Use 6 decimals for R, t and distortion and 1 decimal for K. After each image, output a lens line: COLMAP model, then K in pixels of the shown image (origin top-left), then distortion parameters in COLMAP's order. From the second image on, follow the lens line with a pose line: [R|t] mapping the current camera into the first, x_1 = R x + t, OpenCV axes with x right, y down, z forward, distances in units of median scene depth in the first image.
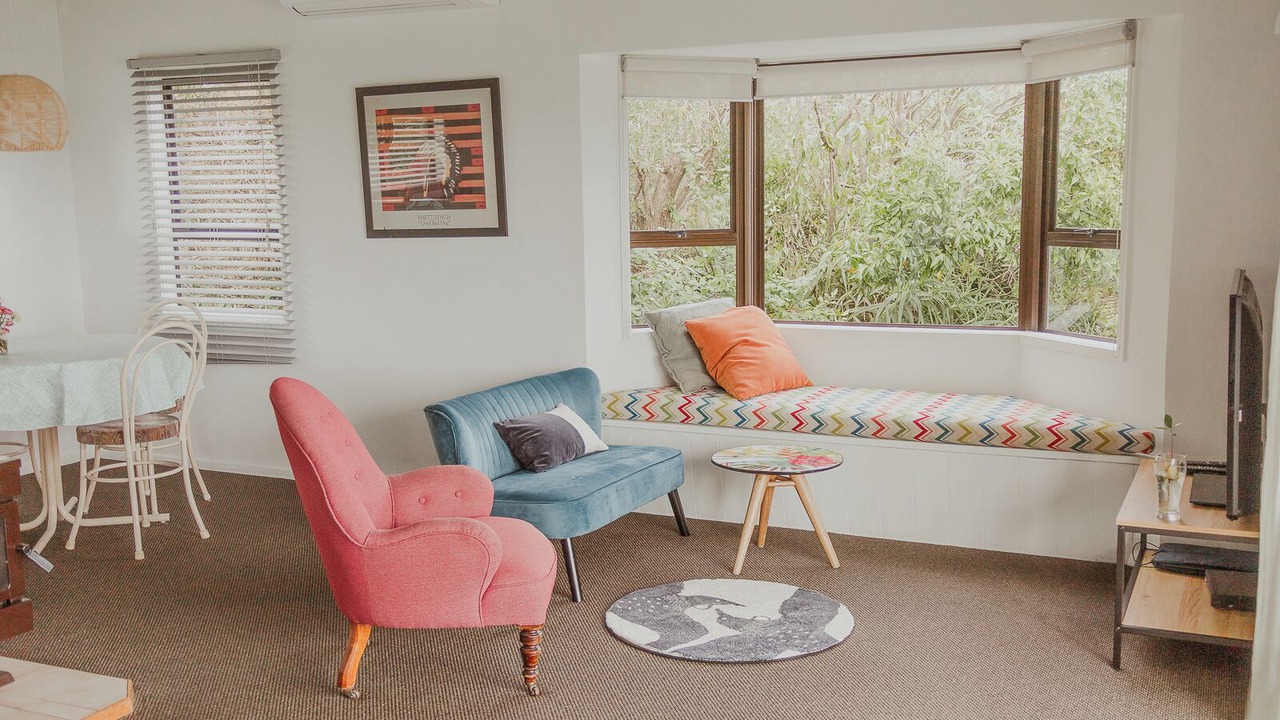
lens RADIAL K [[1250.8, 0, 688.2], [0, 1250.8, 394.0], [0, 0, 1]] dist [-0.000096, -0.032824]
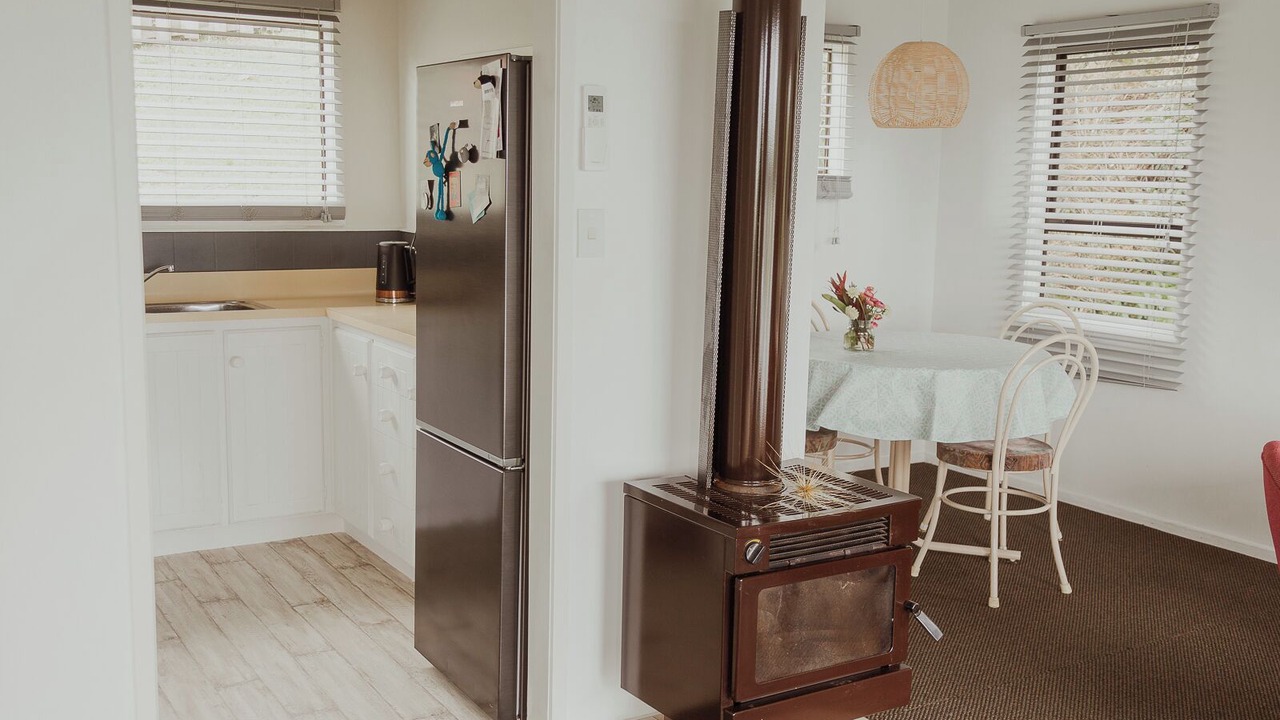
lens RADIAL K [[1250.8, 0, 688.2], [0, 1250.8, 394.0], [0, 0, 1]] dist [-0.000096, -0.032824]
pose [[0.833582, 0.115590, -0.540167, -0.147448], [-0.109970, 0.993013, 0.042790, -0.022750], [0.541339, 0.023733, 0.840469, 0.144435]]
